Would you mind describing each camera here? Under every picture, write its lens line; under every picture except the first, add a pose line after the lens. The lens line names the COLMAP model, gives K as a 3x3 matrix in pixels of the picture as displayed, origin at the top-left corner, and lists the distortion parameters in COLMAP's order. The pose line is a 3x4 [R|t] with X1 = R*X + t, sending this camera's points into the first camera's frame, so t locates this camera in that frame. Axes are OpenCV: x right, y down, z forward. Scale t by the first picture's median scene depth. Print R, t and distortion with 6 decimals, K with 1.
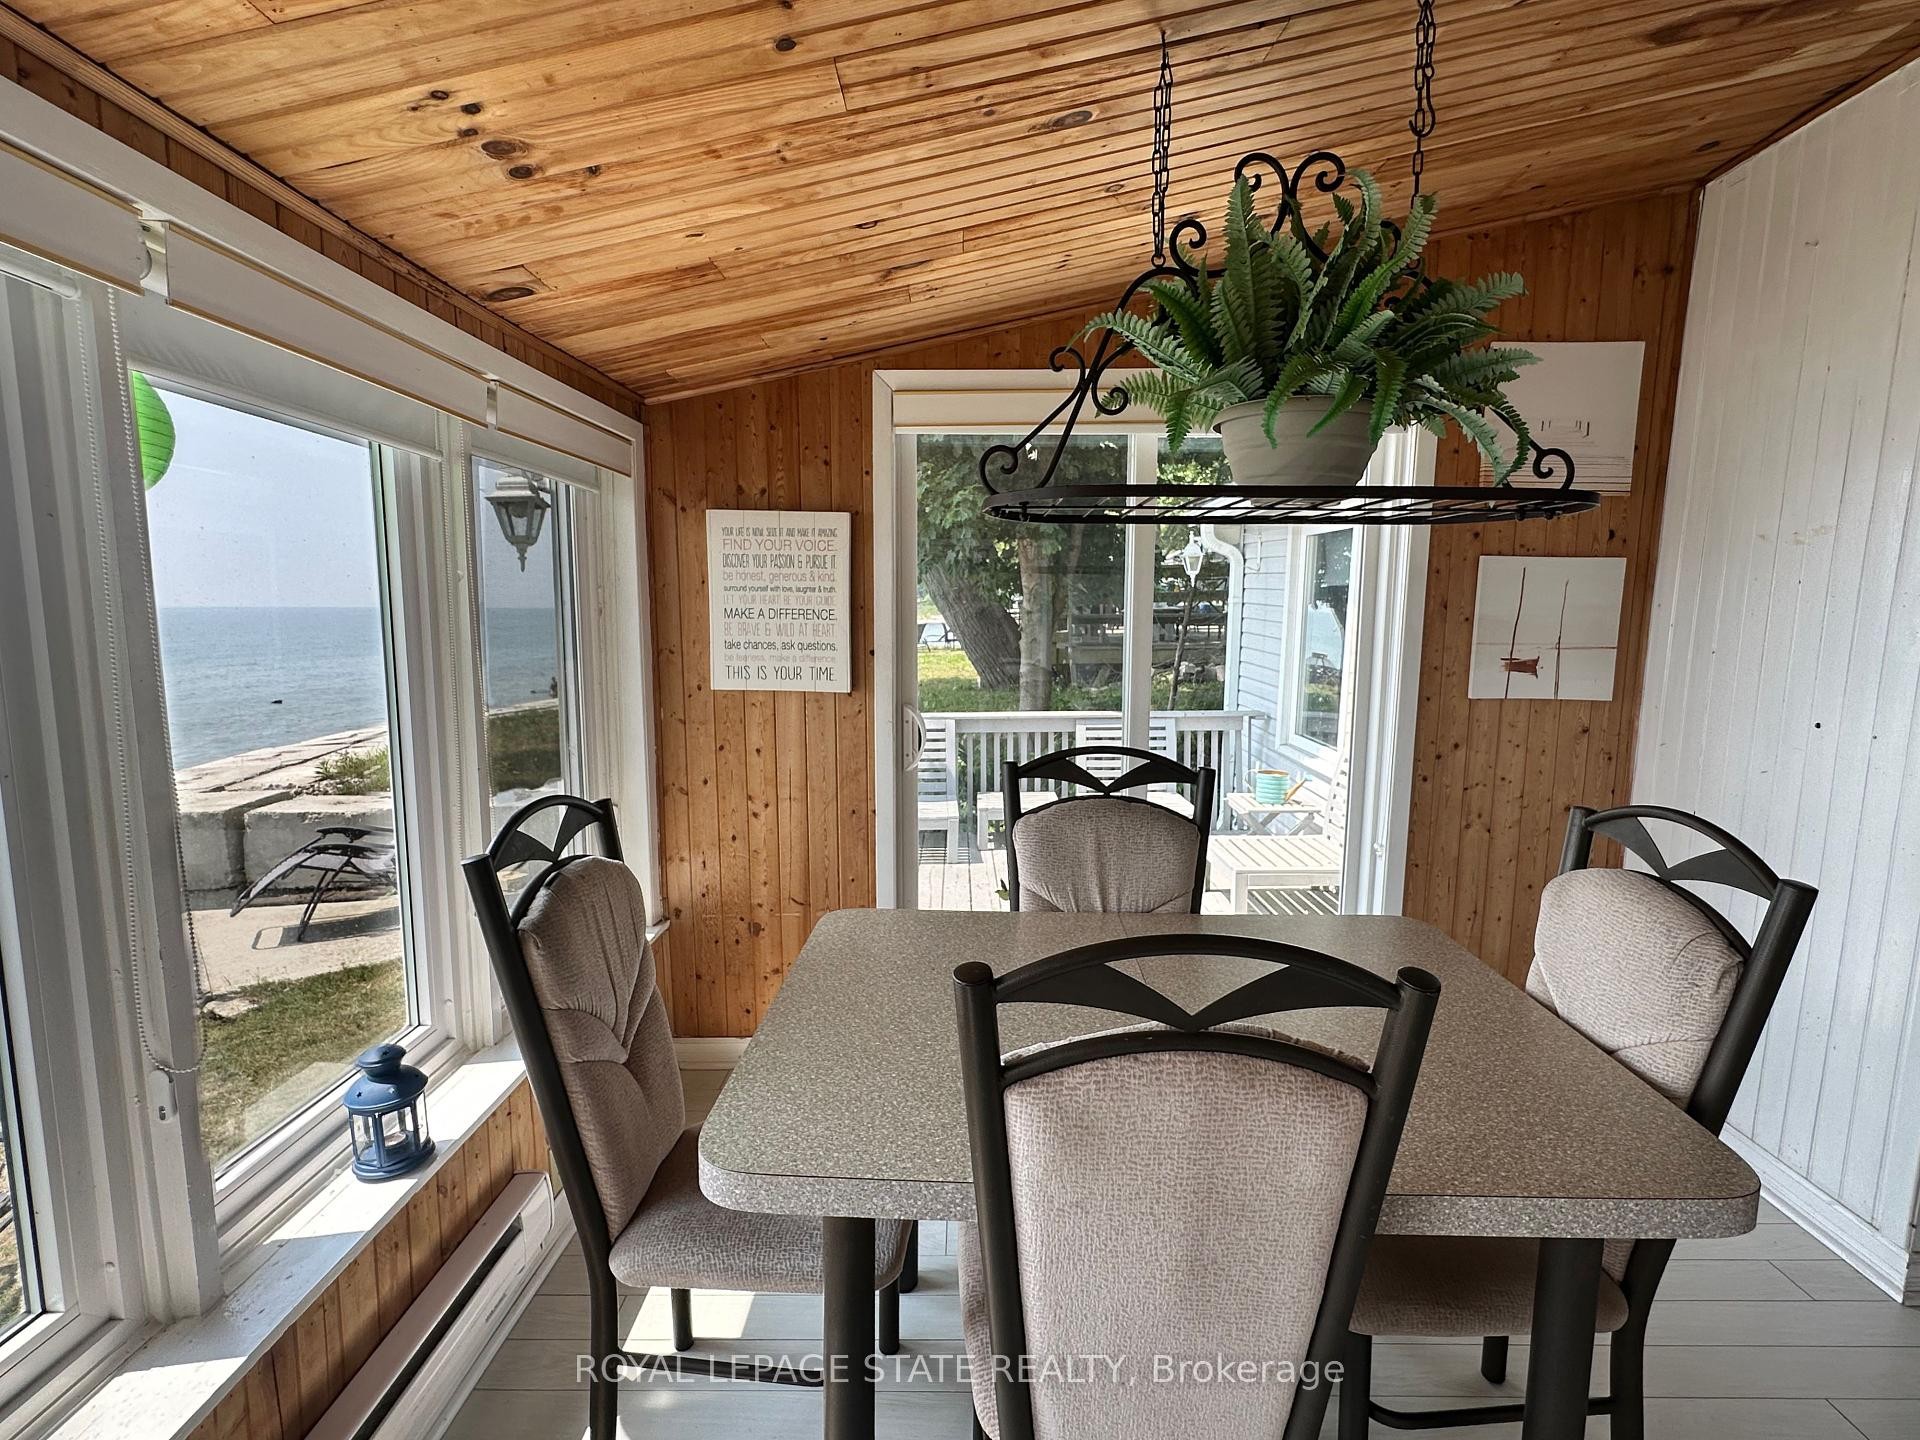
lens RADIAL K [[929.8, 0, 959.4], [0, 929.8, 728.9], [0, 0, 1]] dist [-0.000997, 0.000389]
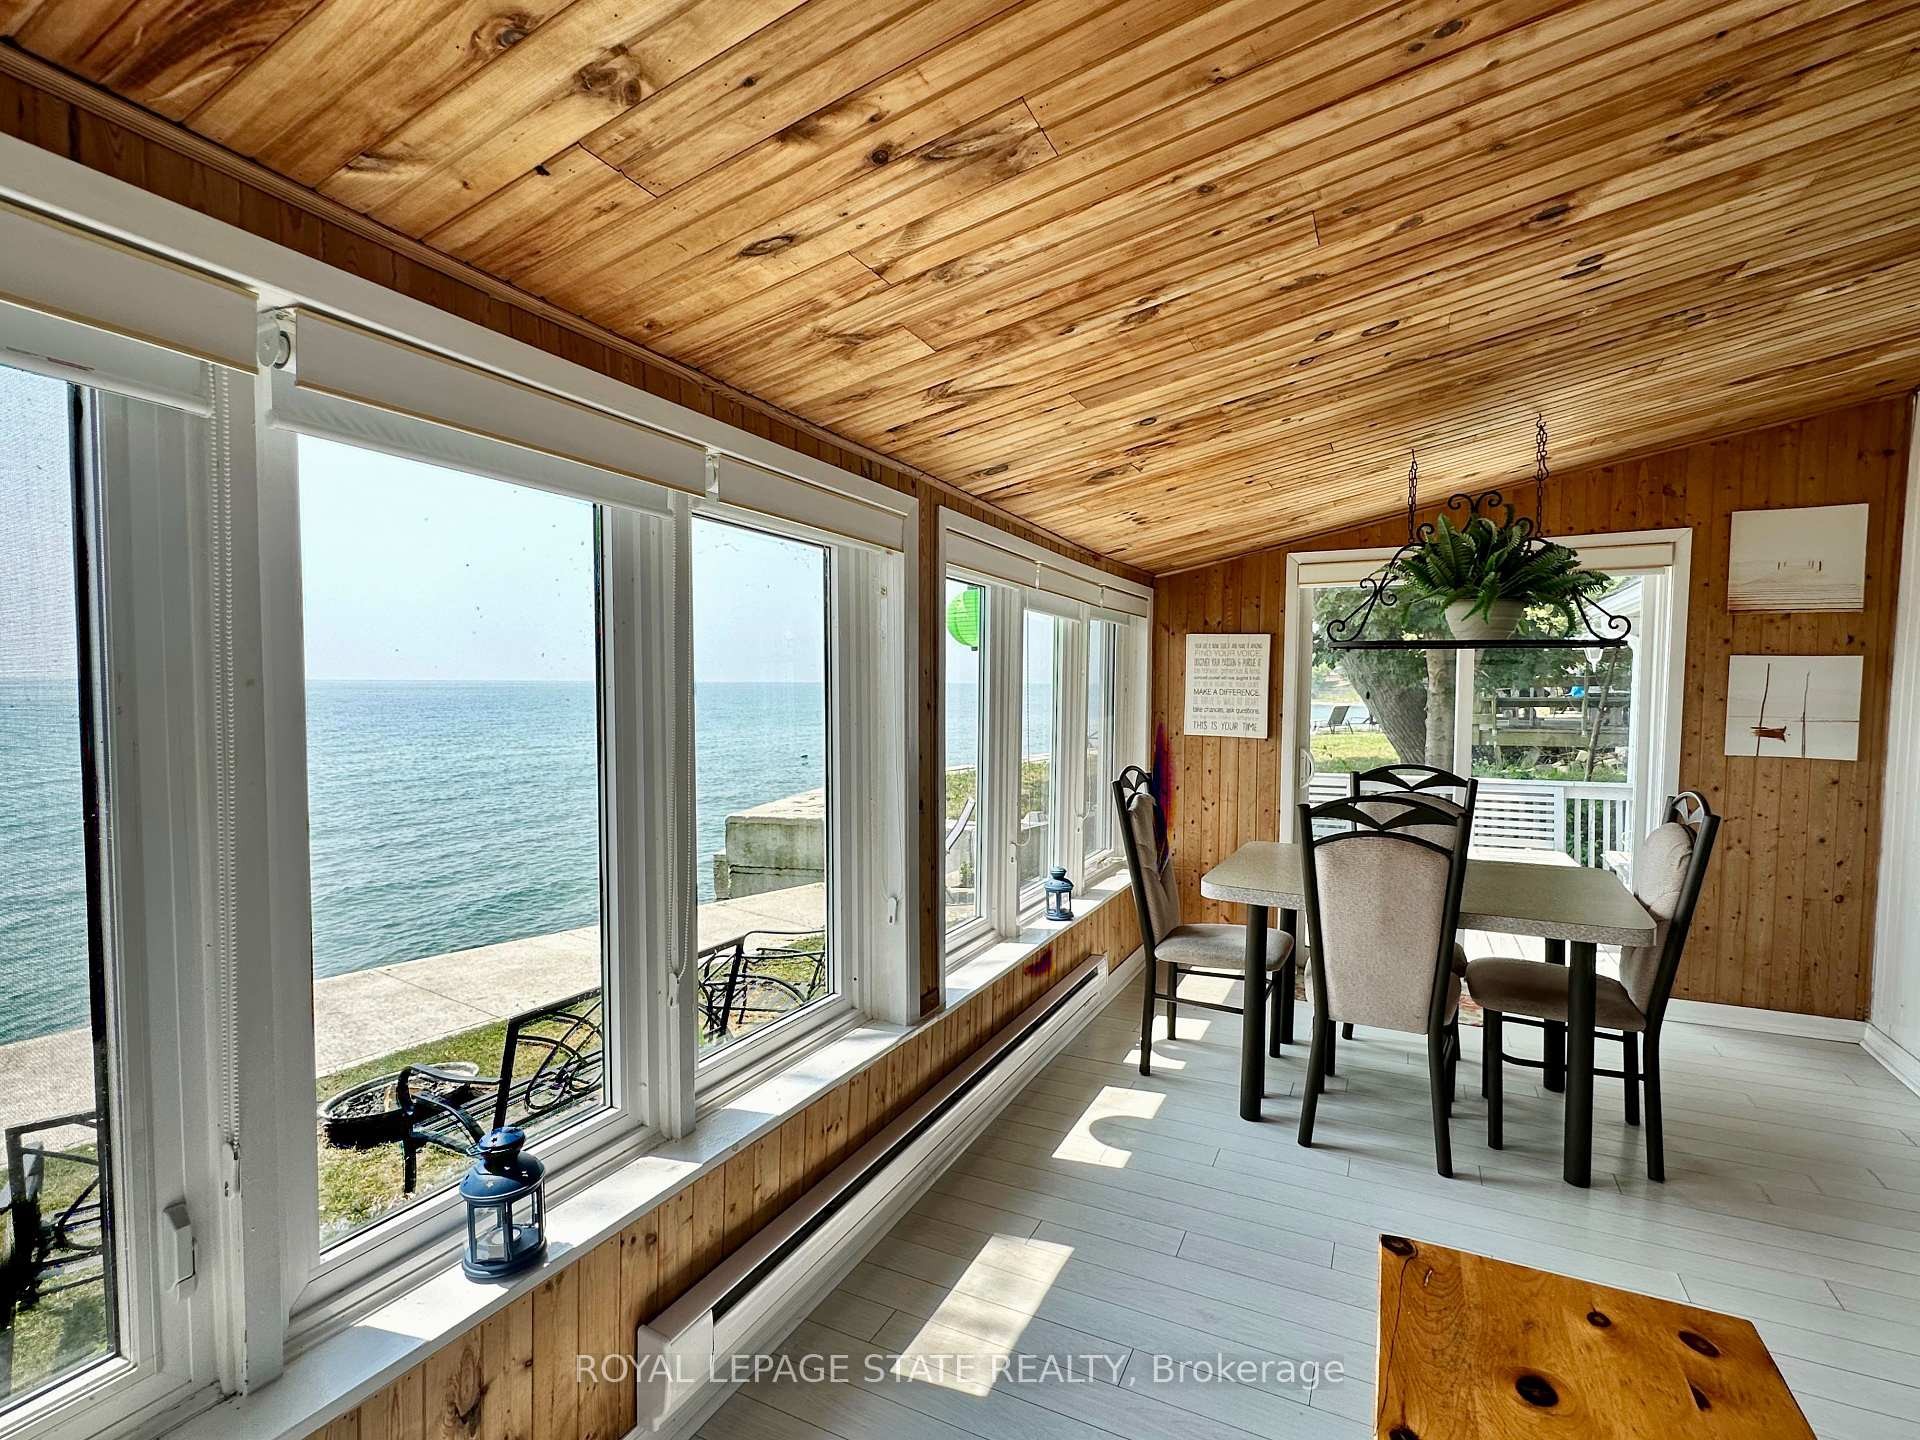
lens RADIAL K [[929.8, 0, 959.4], [0, 929.8, 728.9], [0, 0, 1]] dist [-0.000997, 0.000389]
pose [[0.904277, 0.023912, -0.426275, 0.098845], [-0.060843, 0.995458, -0.073229, 0.102661], [0.422588, 0.092155, 0.901625, -0.774382]]
